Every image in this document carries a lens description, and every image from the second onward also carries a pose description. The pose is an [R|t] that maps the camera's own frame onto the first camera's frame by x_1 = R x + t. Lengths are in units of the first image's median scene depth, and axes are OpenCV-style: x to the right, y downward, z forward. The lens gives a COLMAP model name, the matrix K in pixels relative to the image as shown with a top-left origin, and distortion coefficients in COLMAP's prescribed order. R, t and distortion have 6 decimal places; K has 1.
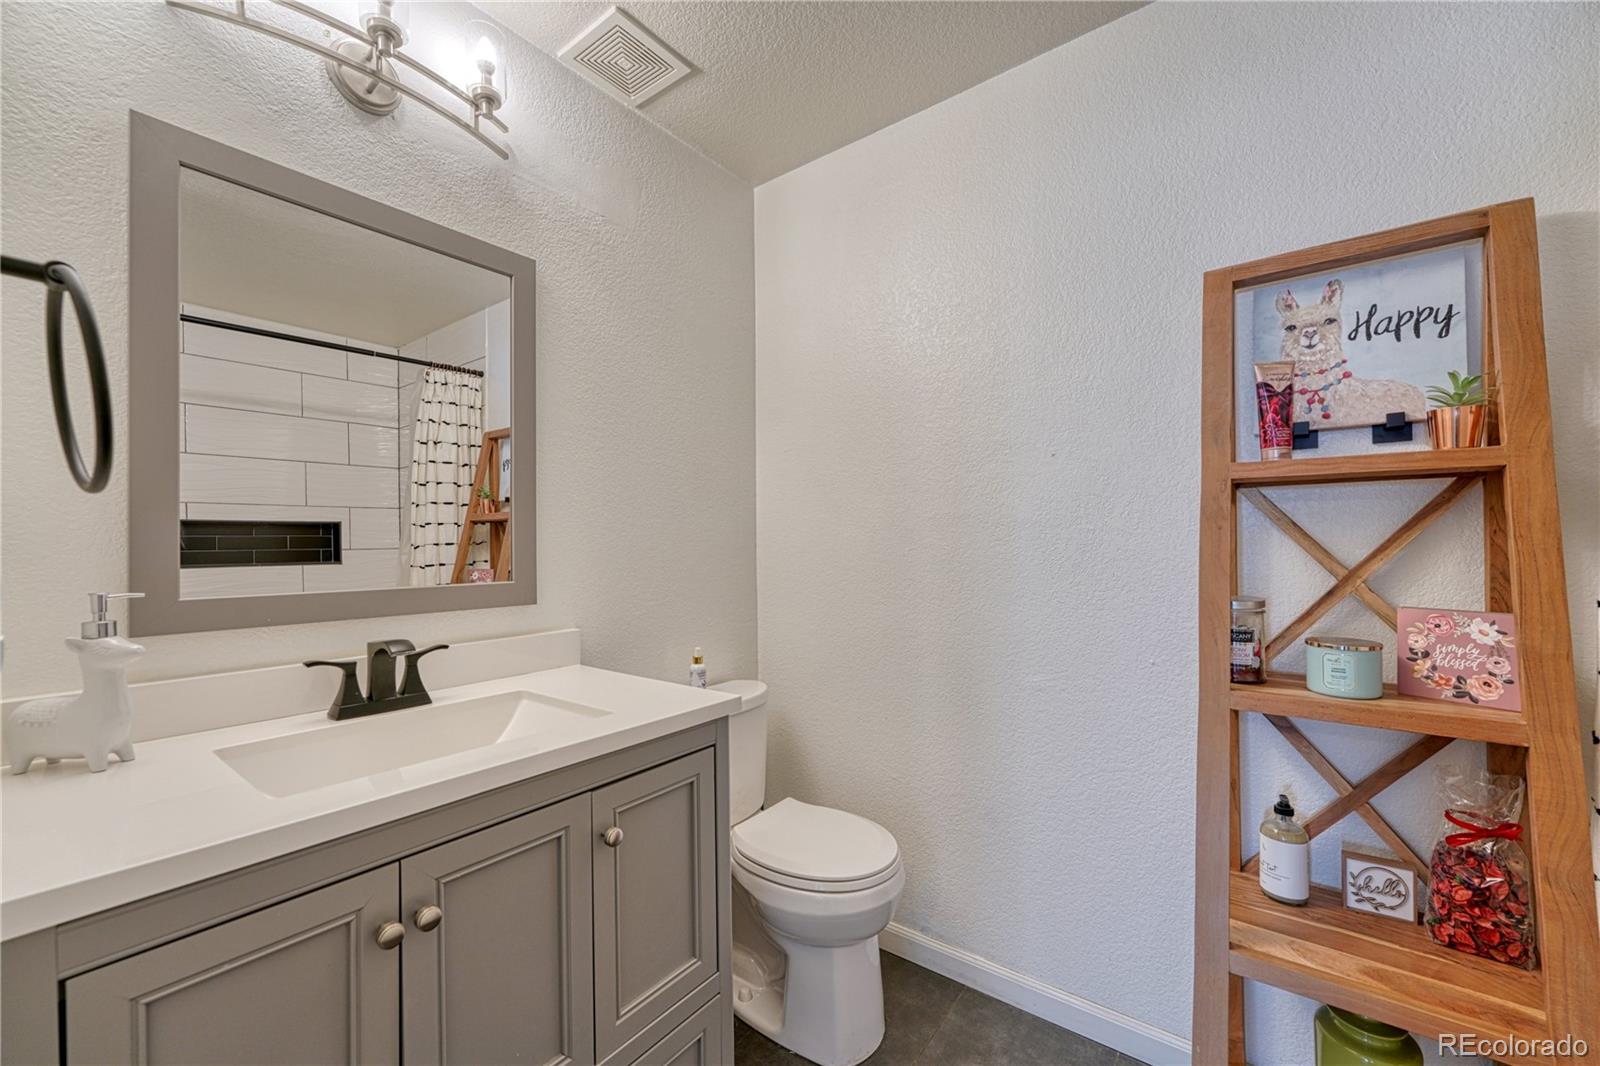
lens RADIAL K [[634.2, 0, 801.1], [0, 634.2, 530.9], [0, 0, 1]] dist [-0.001768, -0.000033]
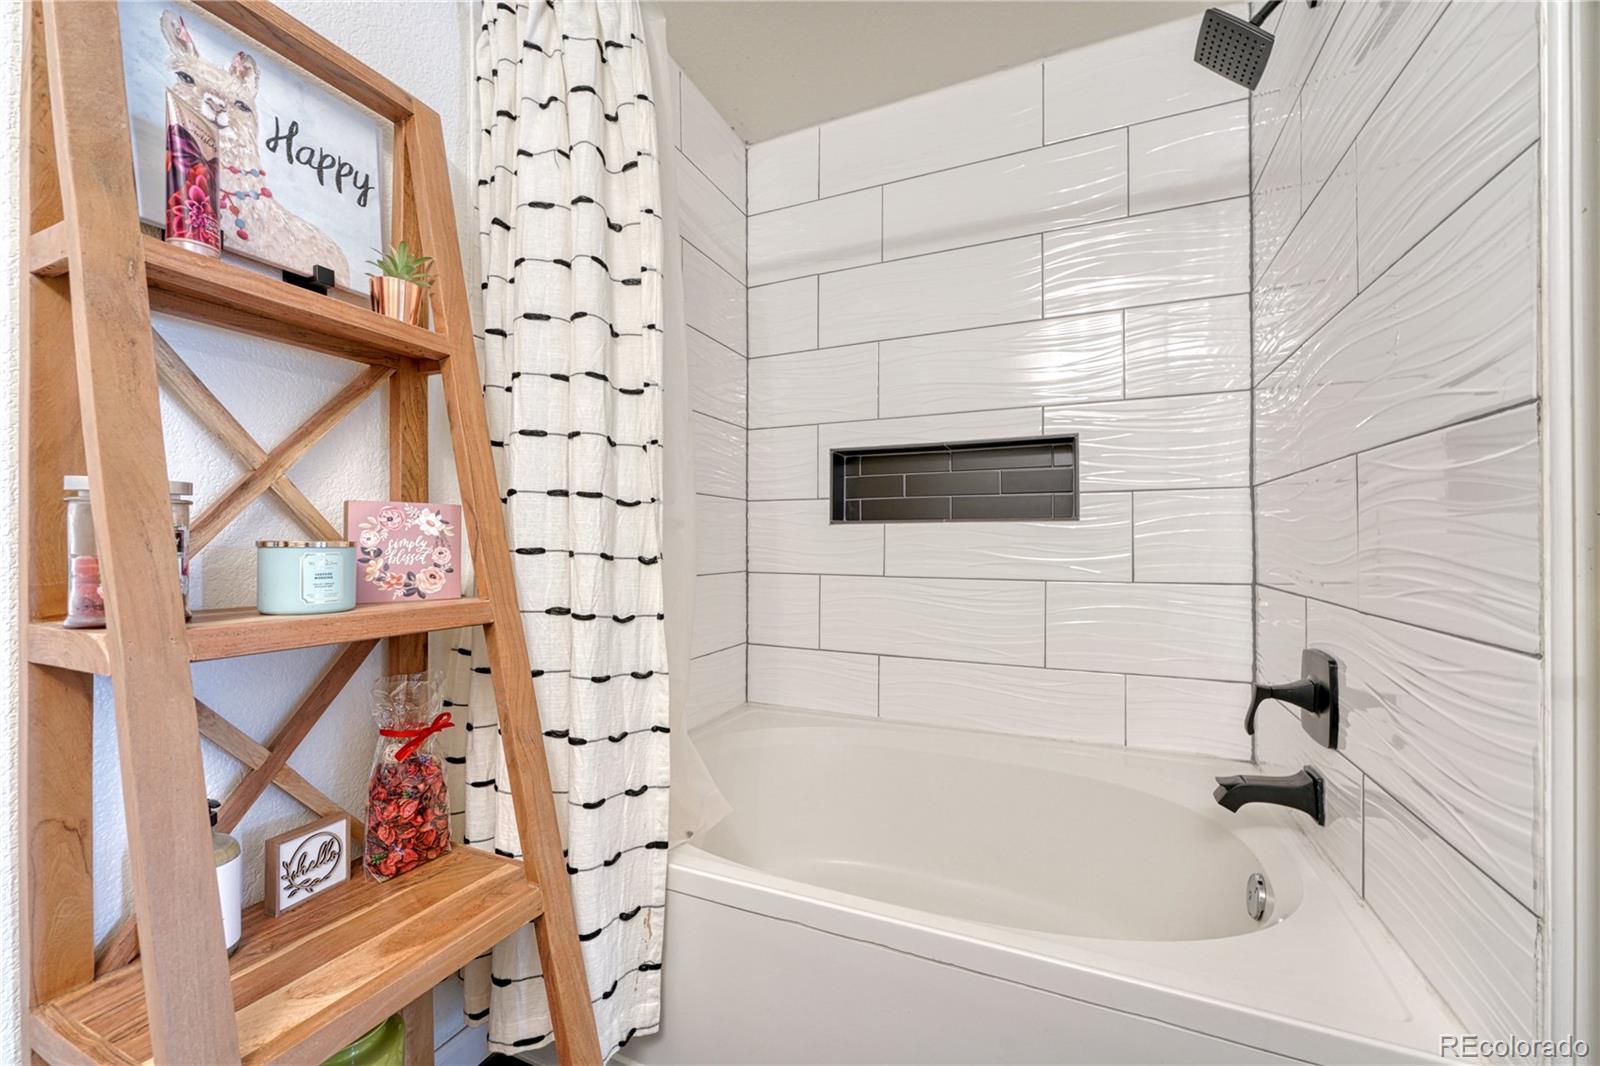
lens RADIAL K [[634.2, 0, 797.5], [0, 634.2, 541.1], [0, 0, 1]] dist [-0.001768, -0.000033]
pose [[-0.222219, 0.016335, 0.974860, 0.015587], [-0.010169, 0.999766, -0.019071, 0.182069], [-0.974944, -0.014151, -0.222001, 0.608889]]
